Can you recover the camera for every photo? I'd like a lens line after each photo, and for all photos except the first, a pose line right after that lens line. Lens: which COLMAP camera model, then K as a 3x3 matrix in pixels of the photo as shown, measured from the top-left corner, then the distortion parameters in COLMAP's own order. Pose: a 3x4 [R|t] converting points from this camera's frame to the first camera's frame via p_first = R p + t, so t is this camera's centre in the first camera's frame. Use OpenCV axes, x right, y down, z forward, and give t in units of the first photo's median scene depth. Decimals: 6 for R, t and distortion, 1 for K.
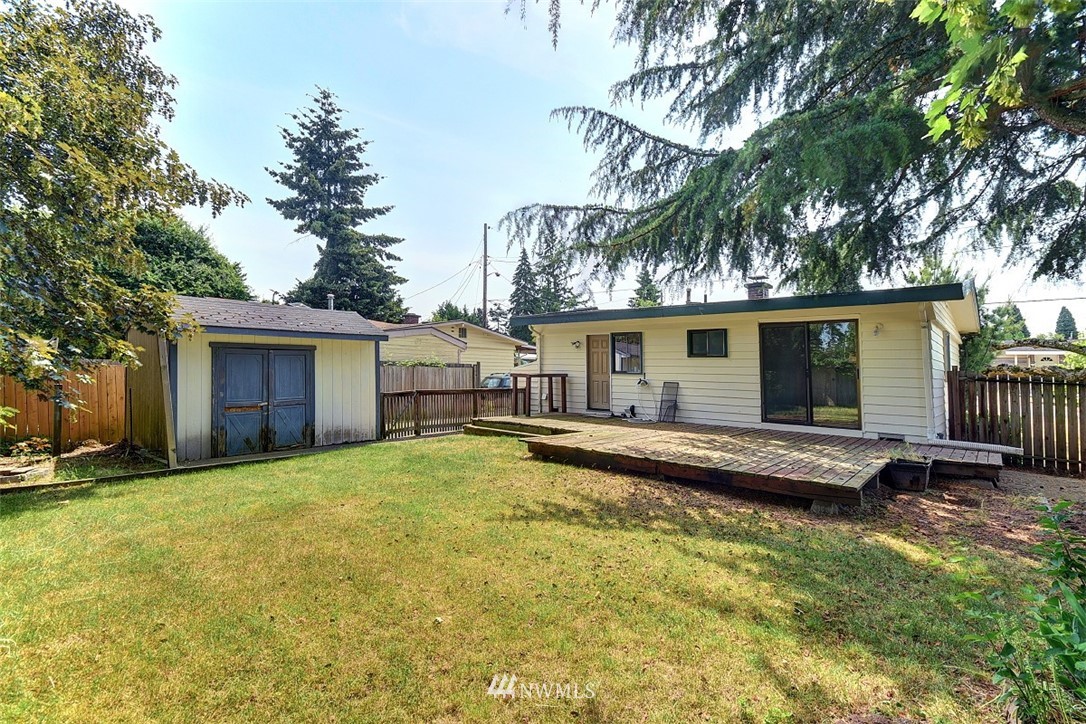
lens RADIAL K [[525.5, 0, 543.0], [0, 525.5, 362.0], [0, 0, 1]] dist [0.000938, 0.000037]
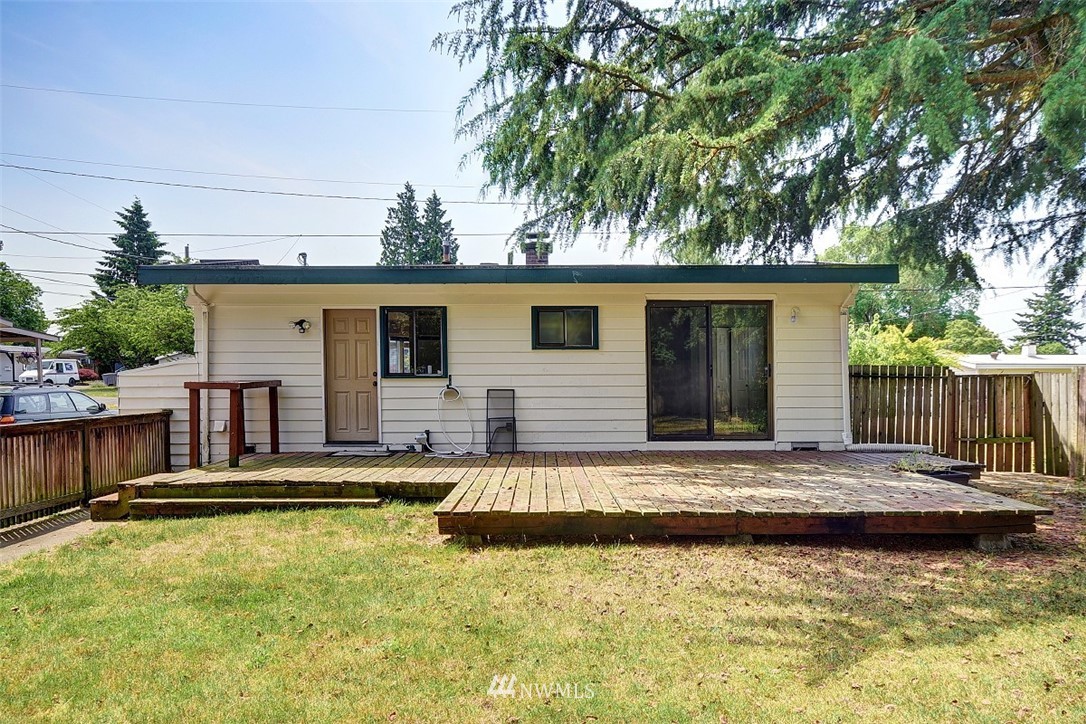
lens RADIAL K [[762.3, 0, 543.6], [0, 762.3, 387.7], [0, 0, 1]] dist [0.004289, 0.002384]
pose [[0.742135, -0.030890, 0.669538, -0.339698], [0.006273, 0.999214, 0.039148, 0.001538], [-0.670221, -0.024853, 0.741746, 0.300915]]
